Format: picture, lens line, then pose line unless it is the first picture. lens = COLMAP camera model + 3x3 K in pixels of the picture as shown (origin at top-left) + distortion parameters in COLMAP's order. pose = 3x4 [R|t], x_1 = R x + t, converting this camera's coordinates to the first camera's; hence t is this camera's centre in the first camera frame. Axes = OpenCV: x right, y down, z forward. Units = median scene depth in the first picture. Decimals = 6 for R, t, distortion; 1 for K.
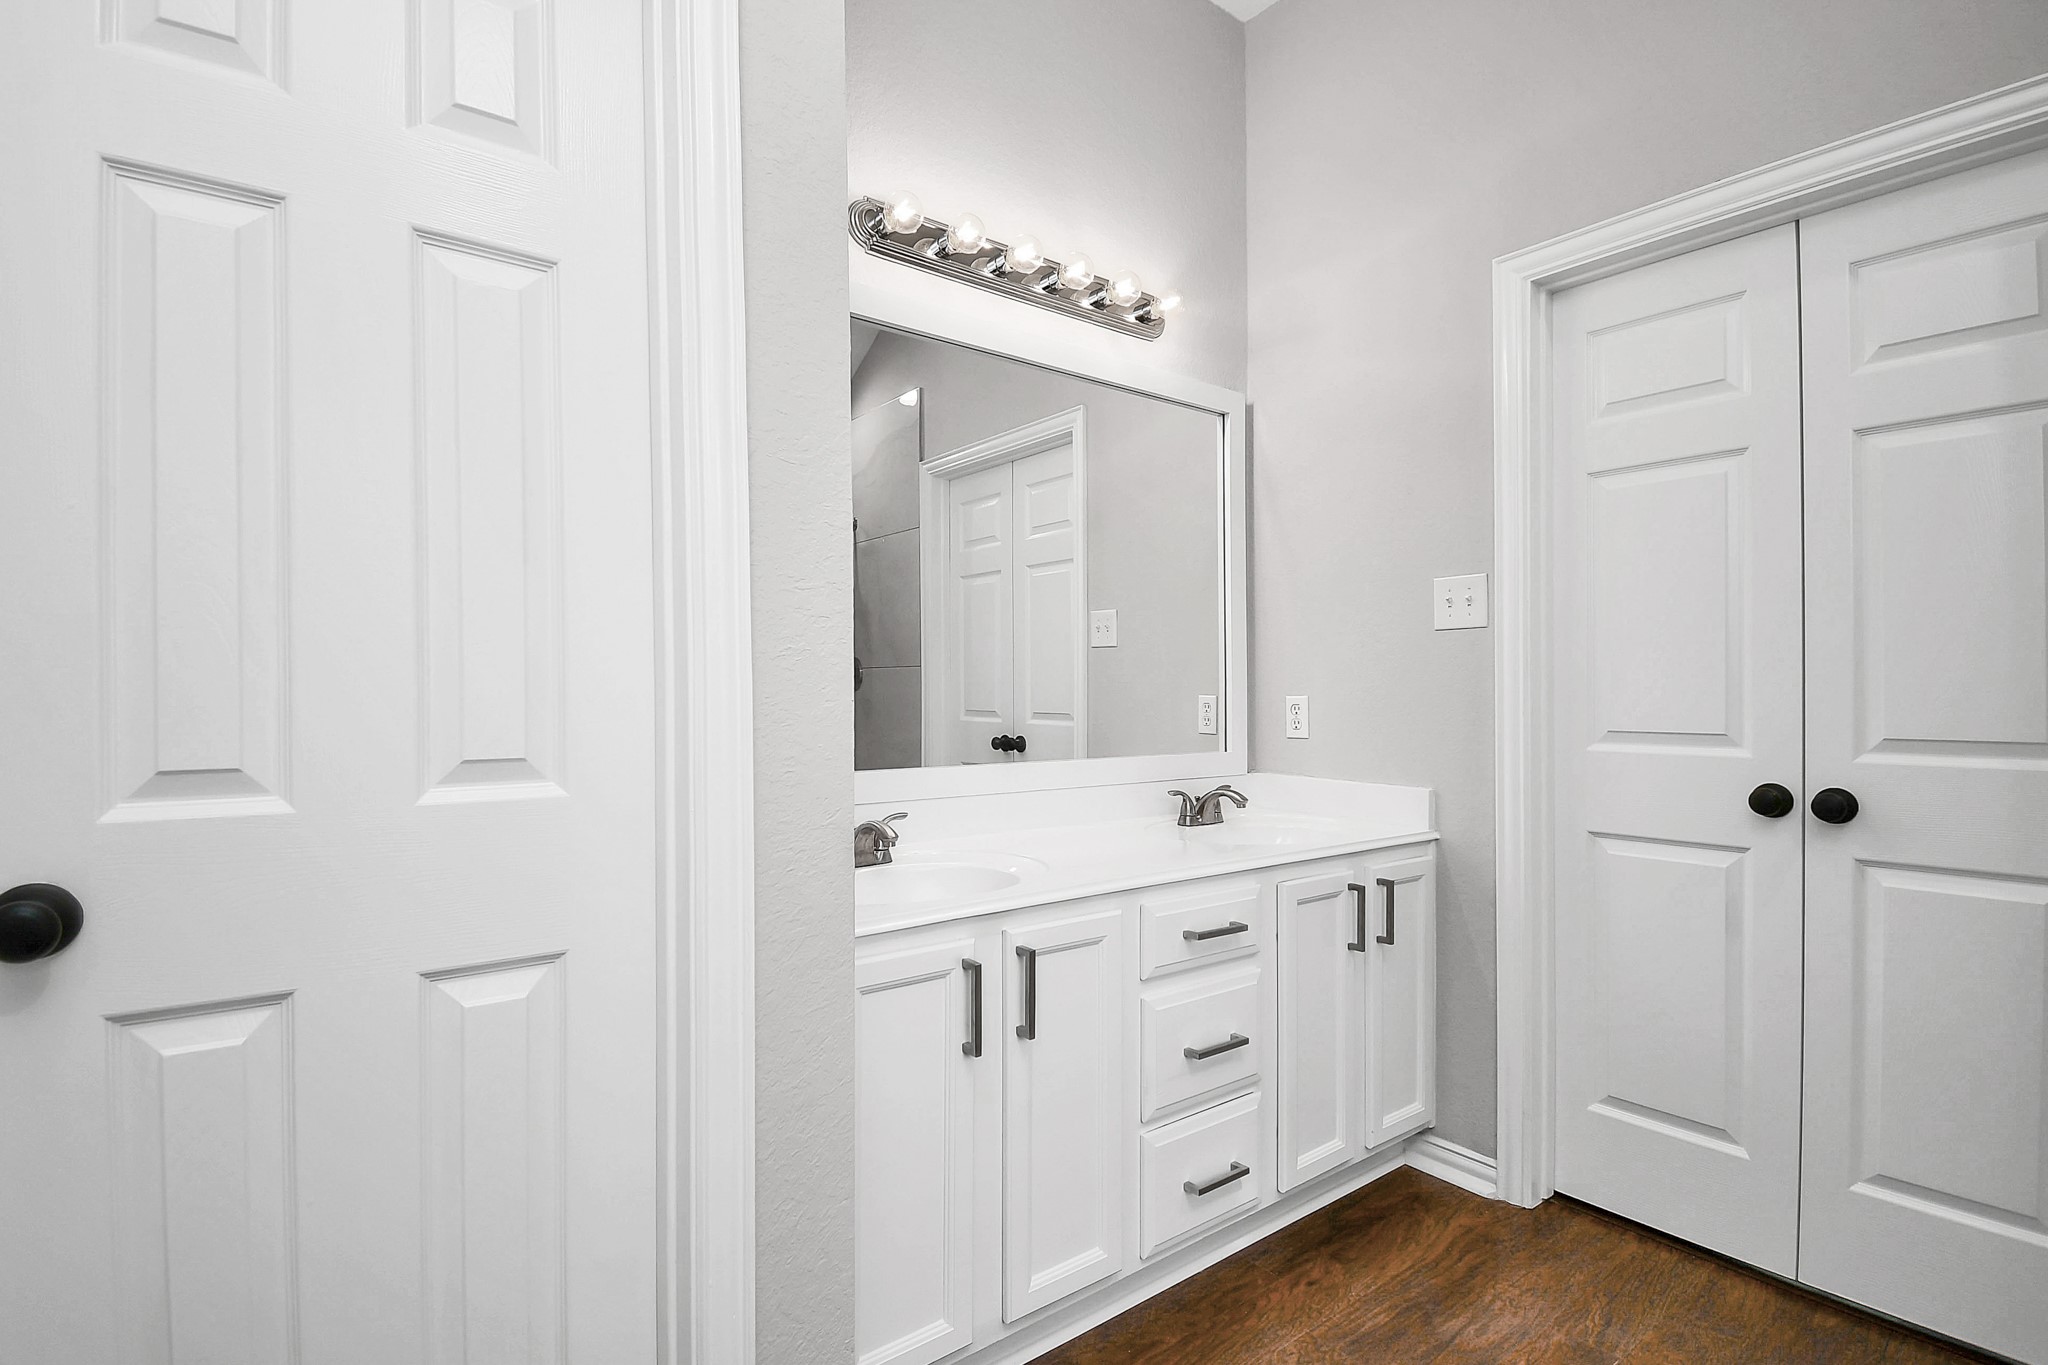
lens RADIAL K [[900.8, 0, 1032.5], [0, 900.8, 680.2], [0, 0, 1]] dist [0.012393, -0.017831]
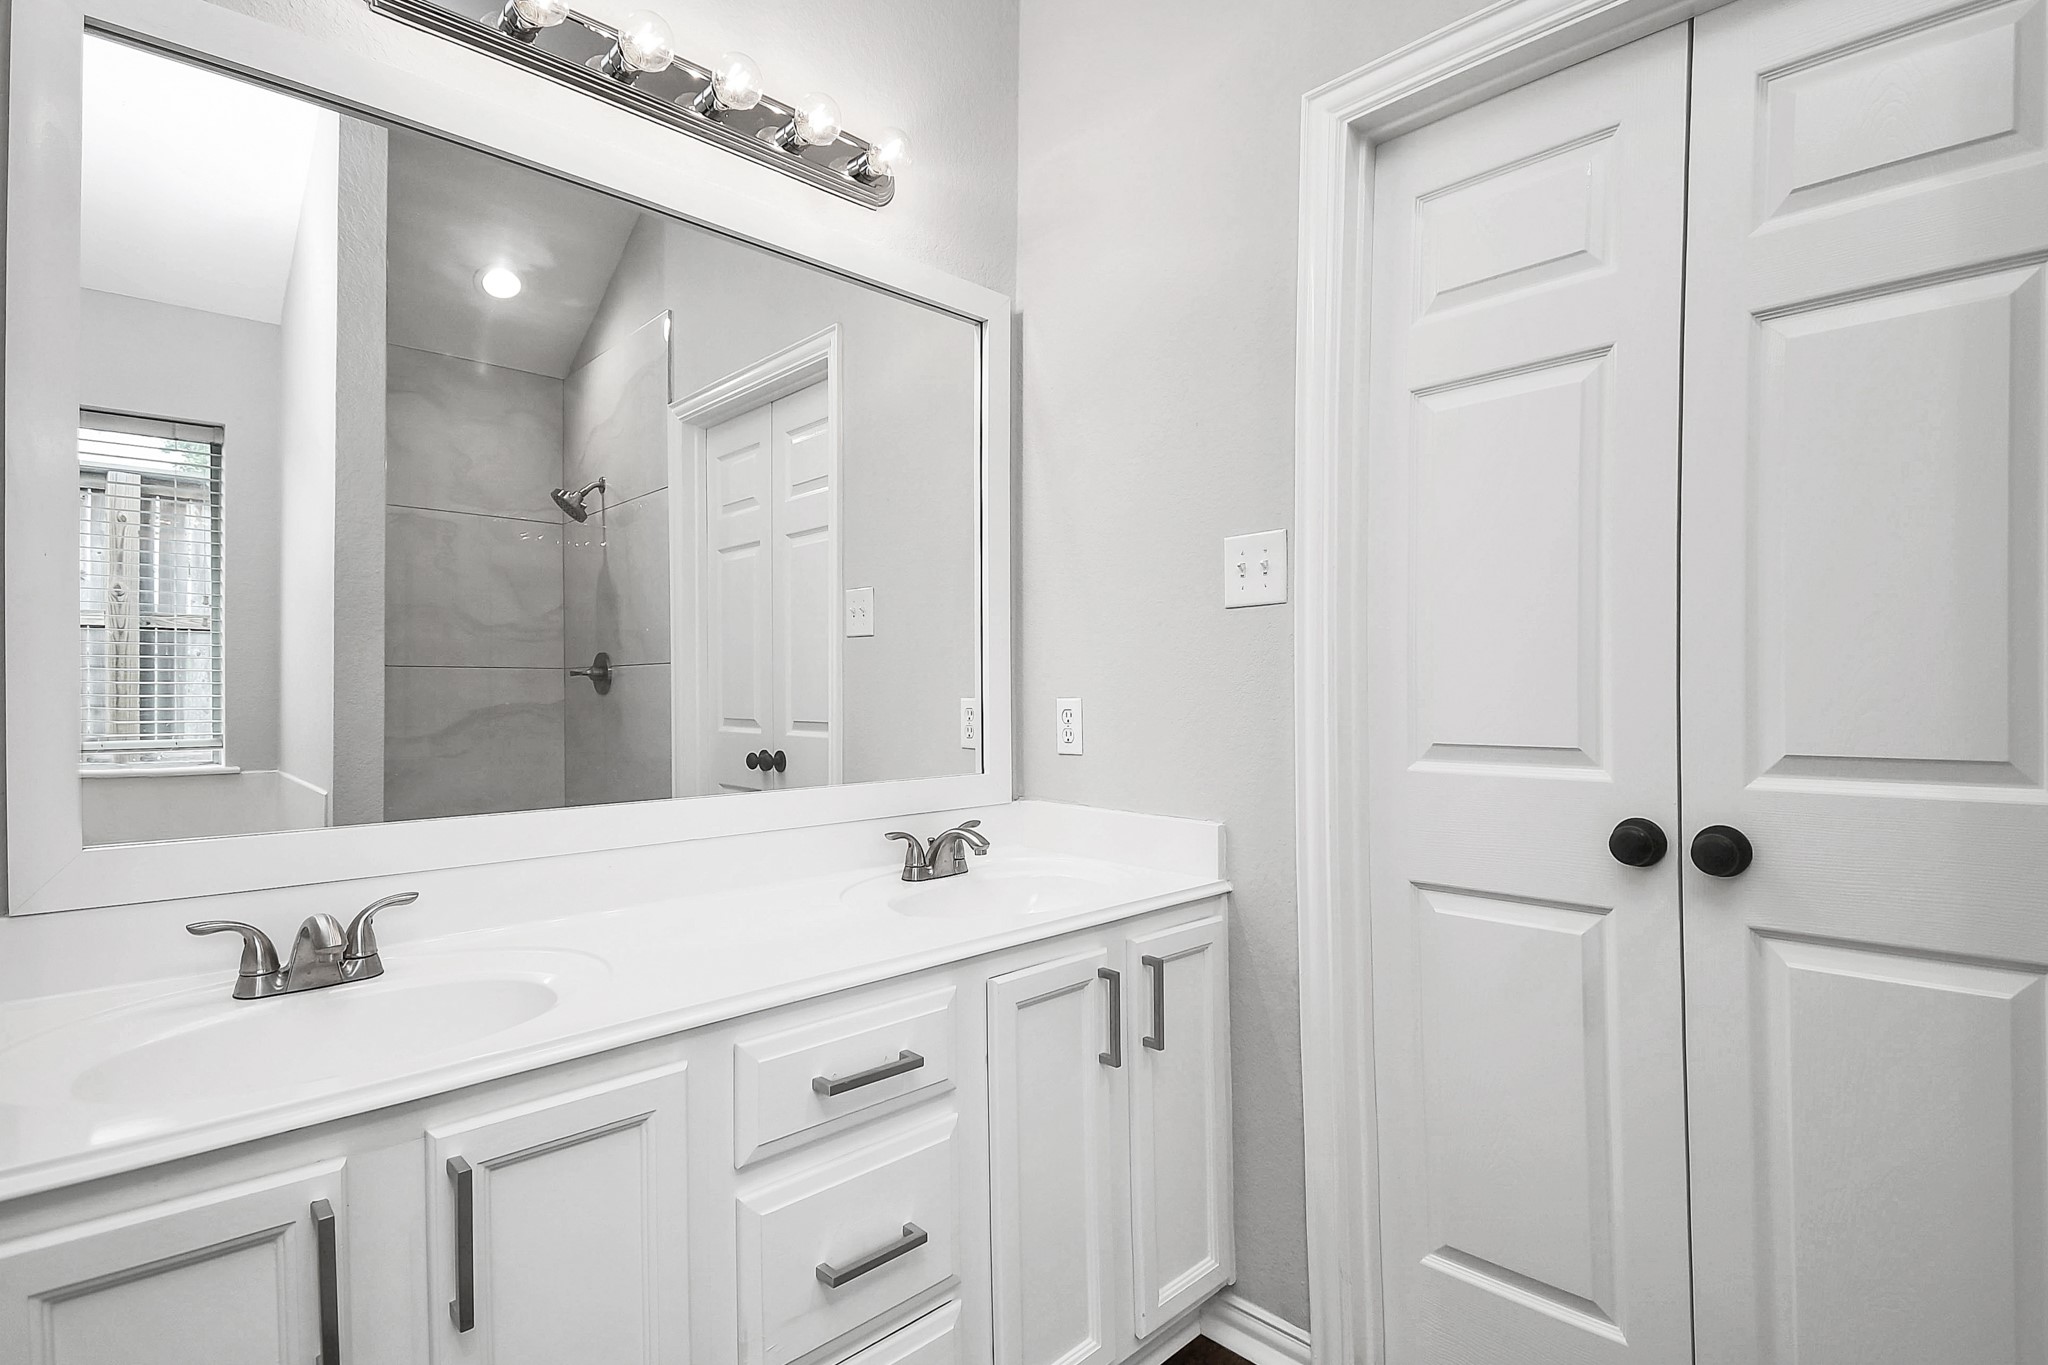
lens RADIAL K [[961.6, 0, 1101.0], [0, 961.6, 682.9], [0, 0, 1]] dist [0.040452, -0.021893]
pose [[0.978718, -0.002141, 0.205197, 0.189735], [0.001986, 0.999998, 0.000963, 0.004240], [-0.205199, -0.000535, 0.978720, 0.258324]]
